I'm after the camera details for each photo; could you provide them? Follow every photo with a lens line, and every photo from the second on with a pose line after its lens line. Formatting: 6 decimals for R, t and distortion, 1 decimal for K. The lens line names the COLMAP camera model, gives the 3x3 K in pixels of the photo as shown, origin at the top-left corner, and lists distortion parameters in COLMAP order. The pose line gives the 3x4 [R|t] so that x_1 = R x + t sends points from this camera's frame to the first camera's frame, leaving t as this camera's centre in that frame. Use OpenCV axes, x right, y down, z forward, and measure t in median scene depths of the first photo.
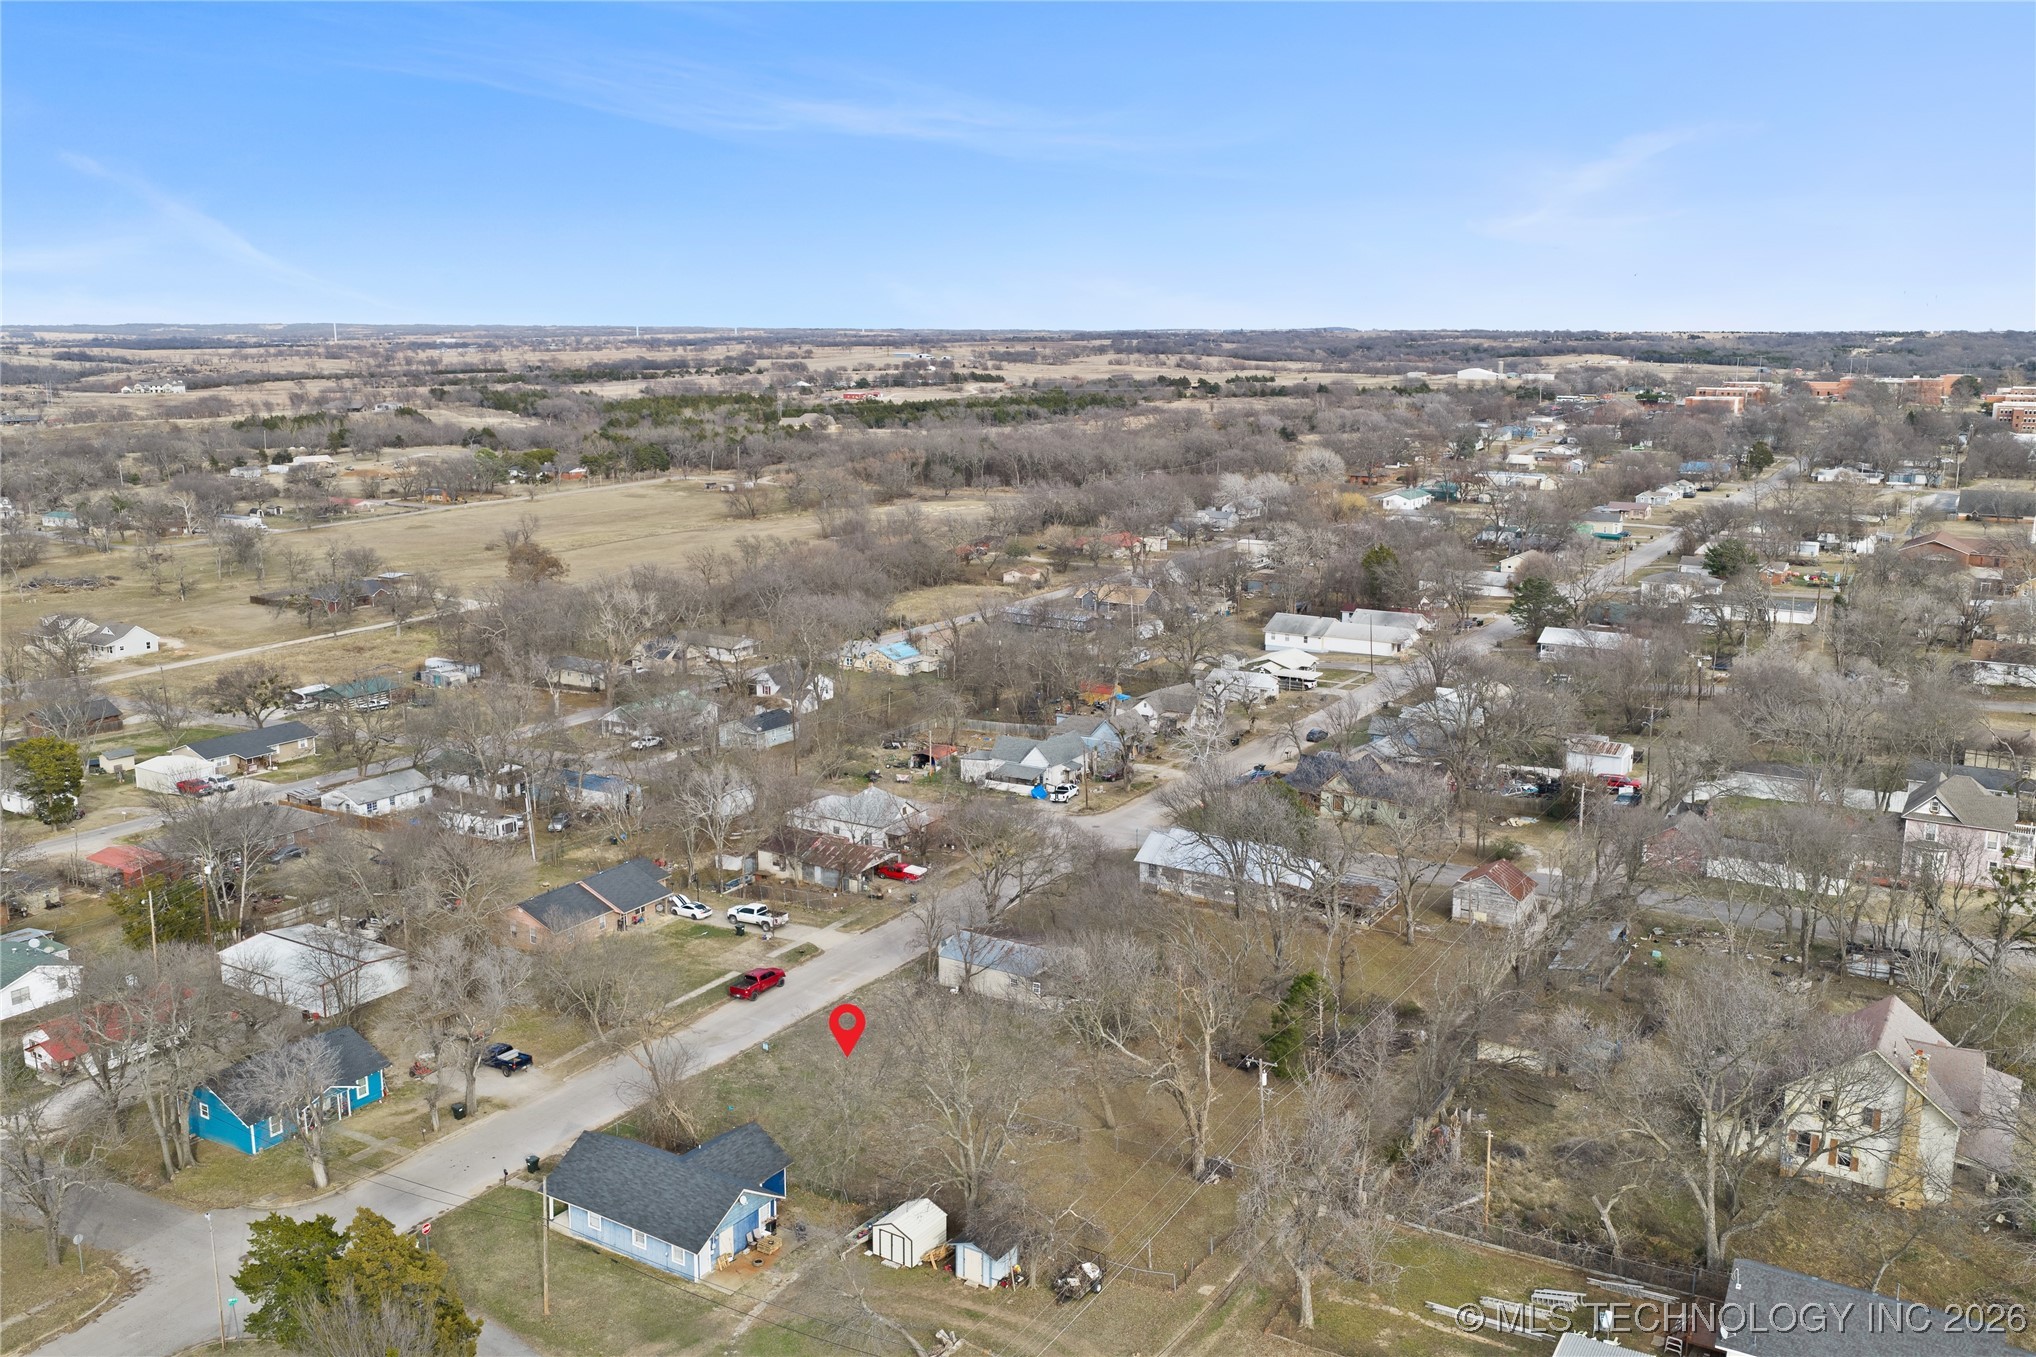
lens RADIAL K [[1720.6, 0, 1018.0], [0, 1720.6, 678.5], [0, 0, 1]] dist [0.028423, -0.065620]
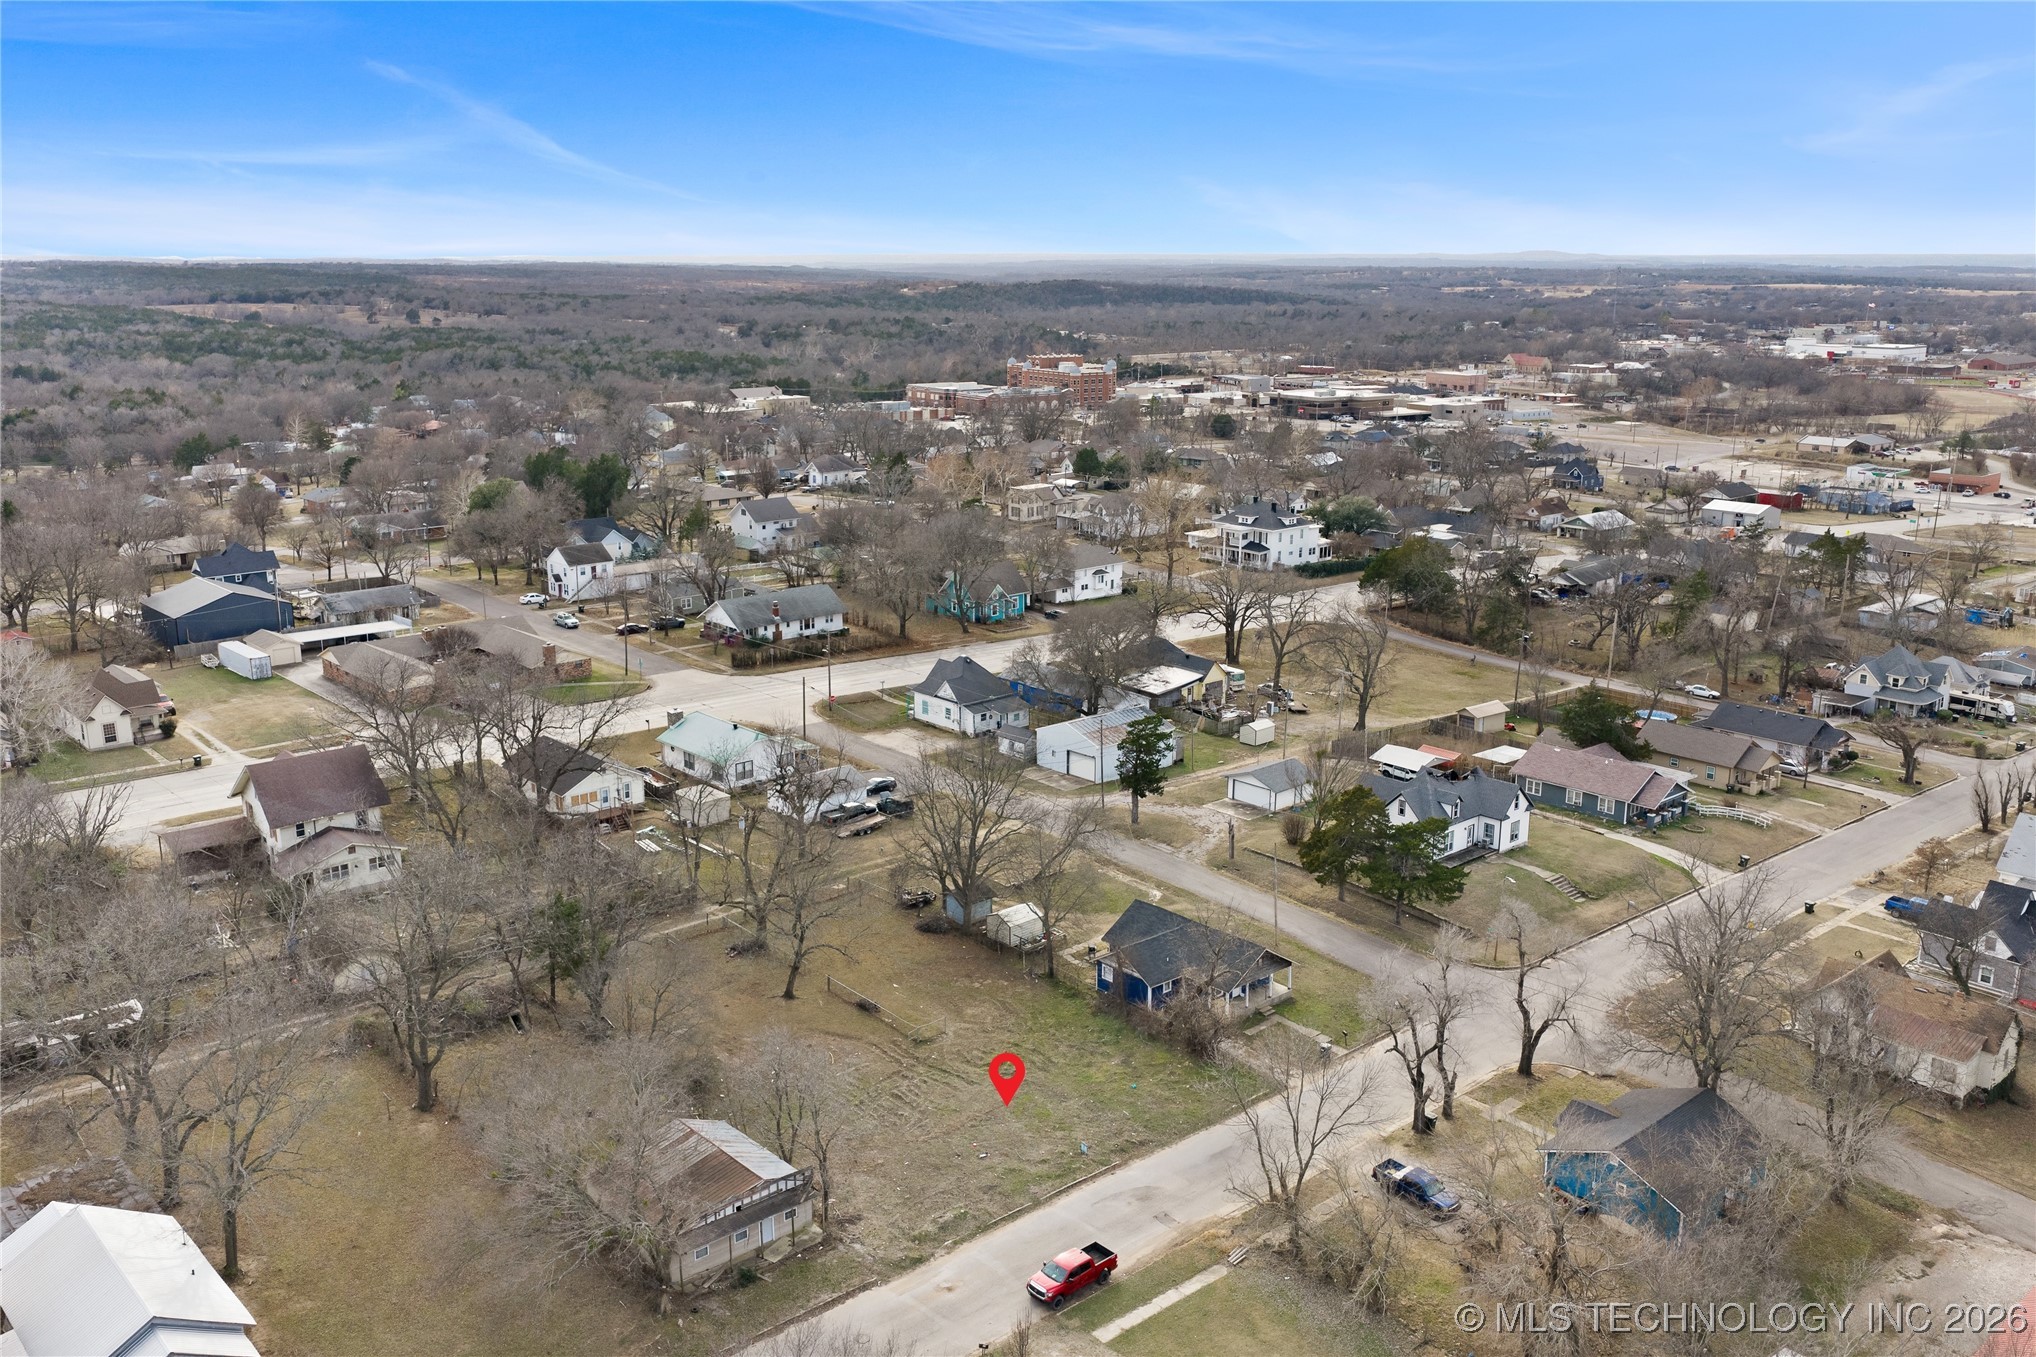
lens RADIAL K [[1720.6, 0, 1018.0], [0, 1720.6, 678.5], [0, 0, 1]] dist [0.028423, -0.065620]
pose [[-0.959009, -0.086192, 0.269949, -0.284414], [0.039482, 0.902687, 0.428482, -0.306888], [-0.280611, 0.421576, -0.862282, 1.456150]]
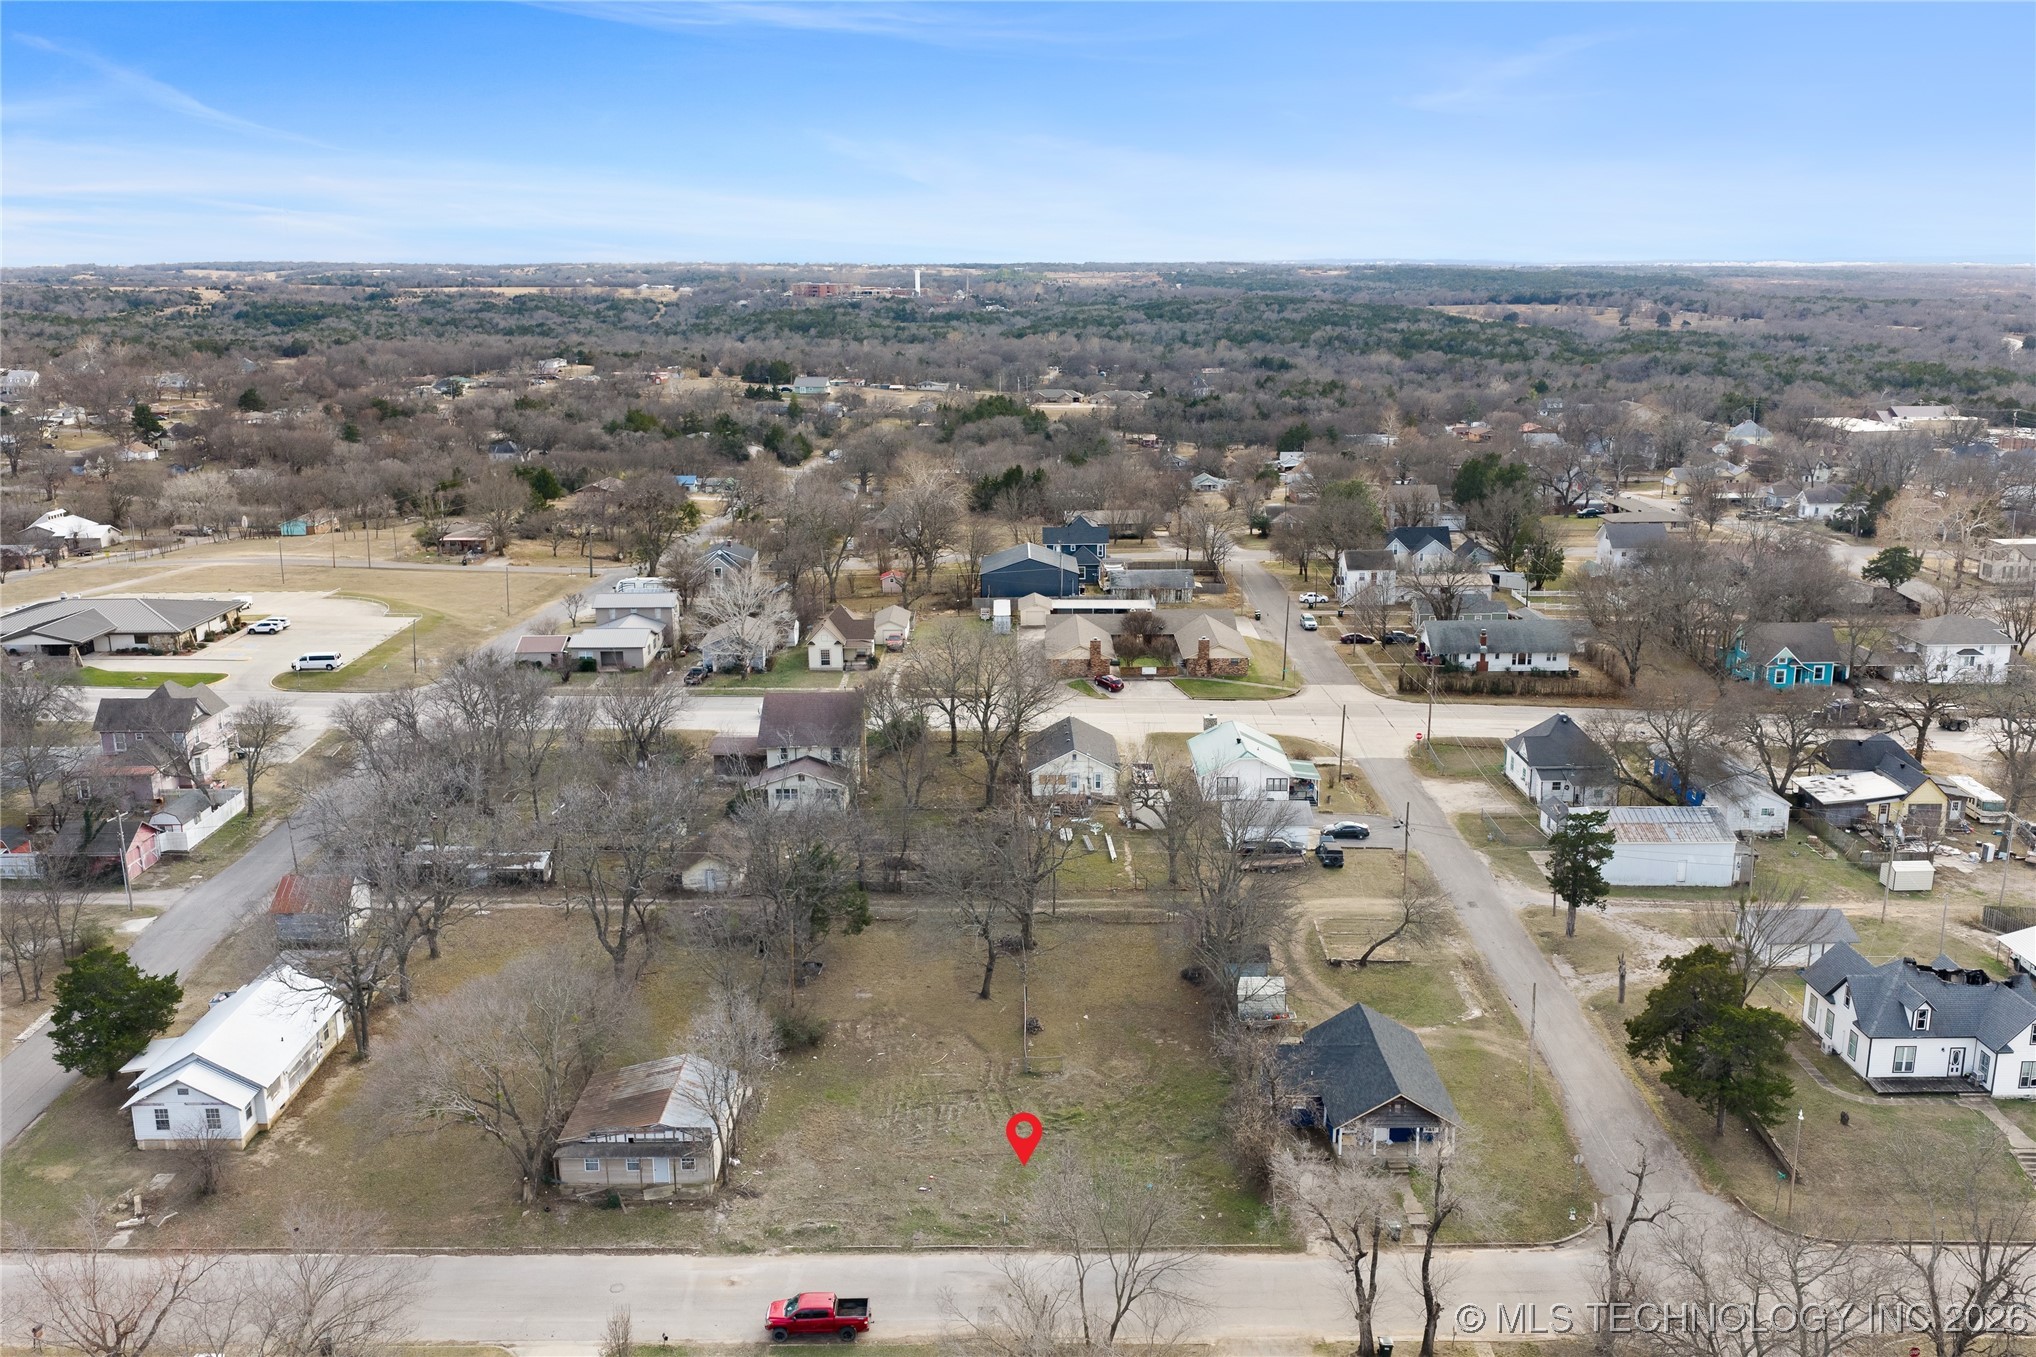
lens RADIAL K [[1720.6, 0, 1018.0], [0, 1720.6, 678.5], [0, 0, 1]] dist [0.028423, -0.065620]
pose [[-0.525213, -0.214401, 0.823519, -0.653720], [0.171239, 0.921317, 0.349073, -0.246623], [-0.833564, 0.324356, -0.447174, 1.130220]]
